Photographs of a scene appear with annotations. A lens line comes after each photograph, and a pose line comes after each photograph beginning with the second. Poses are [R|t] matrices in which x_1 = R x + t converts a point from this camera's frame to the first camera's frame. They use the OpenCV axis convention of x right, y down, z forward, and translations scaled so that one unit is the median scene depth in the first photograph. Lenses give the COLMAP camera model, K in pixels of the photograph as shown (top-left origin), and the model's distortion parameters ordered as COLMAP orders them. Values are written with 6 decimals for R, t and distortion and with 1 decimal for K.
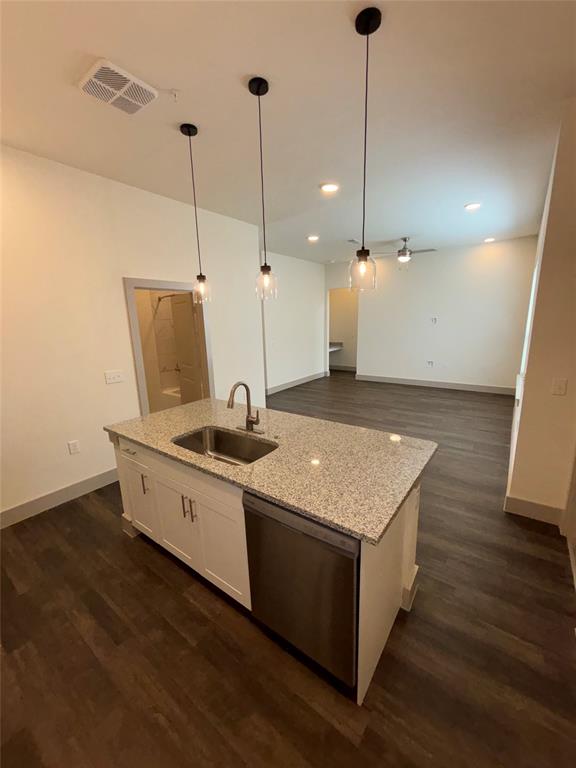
lens RADIAL K [[307.5, 0, 288.0], [0, 307.5, 384.0], [0, 0, 1]] dist [0.000712, 0.000243]
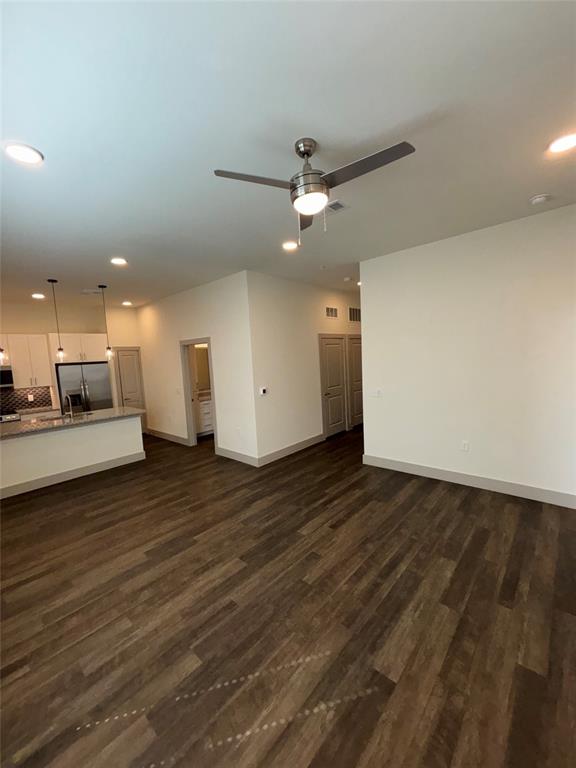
lens RADIAL K [[308.1, 0, 288.4], [0, 308.1, 385.5], [0, 0, 1]] dist [-0.000503, 0.000188]
pose [[-0.099517, 0.124604, -0.987203, 2.180505], [-0.158585, 0.977461, 0.139361, -0.734139], [0.982317, 0.170425, -0.077513, 3.045257]]
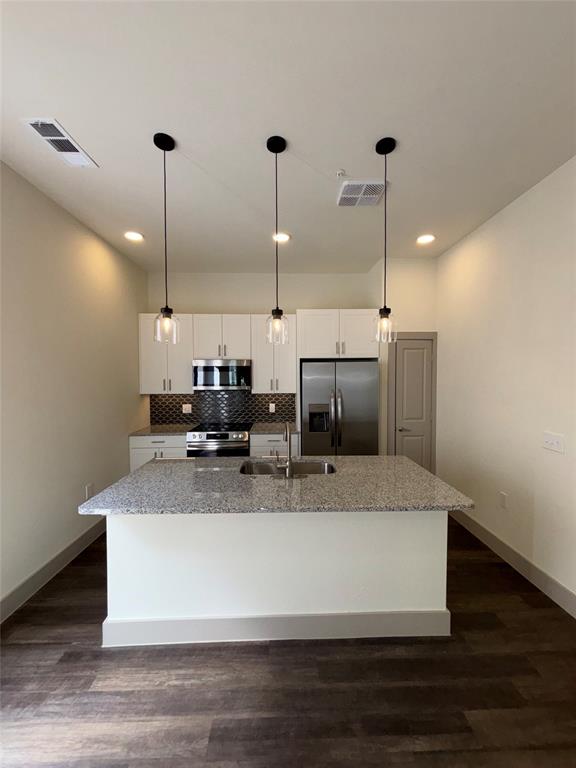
lens RADIAL K [[307.5, 0, 288.0], [0, 307.5, 384.0], [0, 0, 1]] dist [0.000712, 0.000243]
pose [[-0.785499, 0.049536, -0.616877, 0.513456], [-0.107497, 0.970717, 0.214831, -0.381616], [0.609455, 0.235062, -0.757172, 1.856265]]
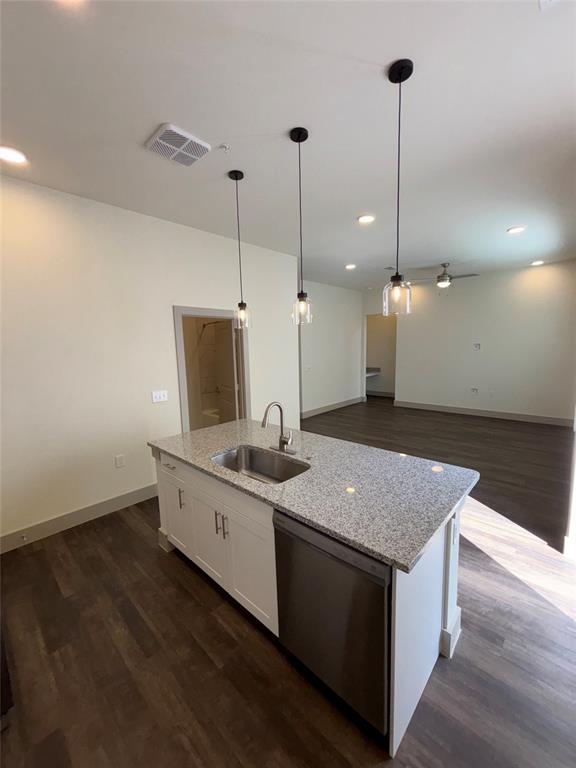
lens RADIAL K [[307.5, 0, 288.0], [0, 307.5, 384.0], [0, 0, 1]] dist [0.000712, 0.000243]
pose [[0.992766, 0.016680, -0.118900, 0.010416], [-0.026388, 0.996402, -0.080543, 0.013745], [0.117129, 0.083098, 0.989634, -0.021697]]
